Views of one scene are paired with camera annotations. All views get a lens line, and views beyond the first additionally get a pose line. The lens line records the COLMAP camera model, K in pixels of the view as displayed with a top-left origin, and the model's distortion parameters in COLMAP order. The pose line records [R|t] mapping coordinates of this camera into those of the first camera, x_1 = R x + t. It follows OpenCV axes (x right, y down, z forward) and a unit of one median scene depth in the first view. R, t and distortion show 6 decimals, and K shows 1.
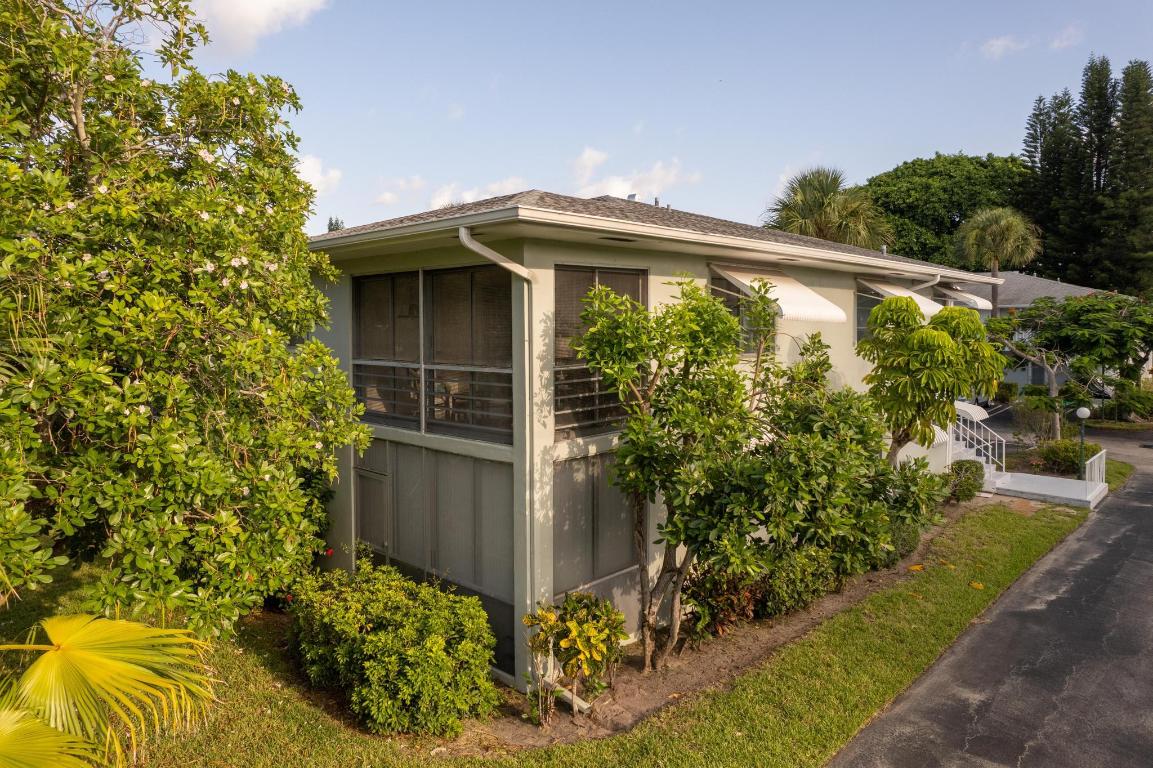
lens RADIAL K [[751.3, 0, 576.5], [0, 751.3, 384.0], [0, 0, 1]] dist [-0.086470, 0.083343]
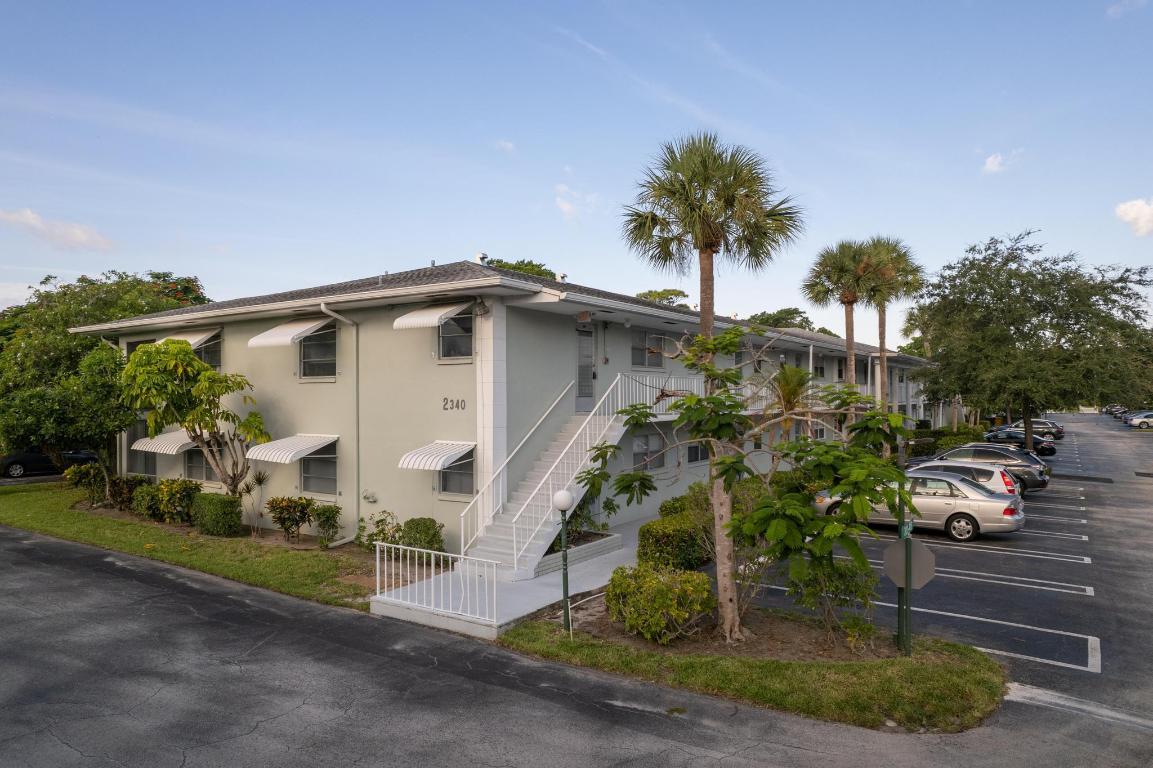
lens RADIAL K [[751.3, 0, 576.5], [0, 751.3, 384.0], [0, 0, 1]] dist [-0.086470, 0.083343]
pose [[0.182966, -0.008449, -0.983083, 2.611281], [-0.070795, 0.997254, -0.021747, -0.066089], [0.980567, 0.073576, 0.181865, 1.934662]]
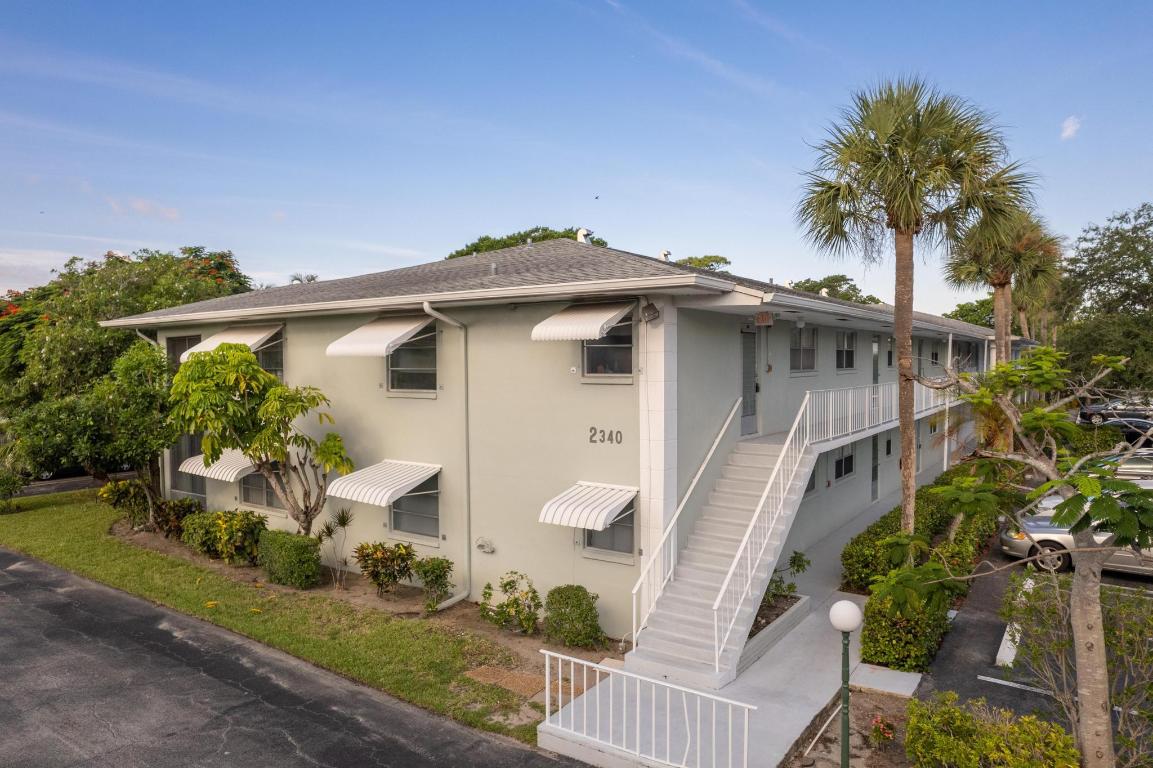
lens RADIAL K [[751.3, 0, 576.5], [0, 751.3, 384.0], [0, 0, 1]] dist [-0.086470, 0.083343]
pose [[0.160492, 0.038547, -0.986284, 2.190249], [-0.068490, 0.997264, 0.027831, -0.155854], [0.984658, 0.063084, 0.162693, 1.718346]]
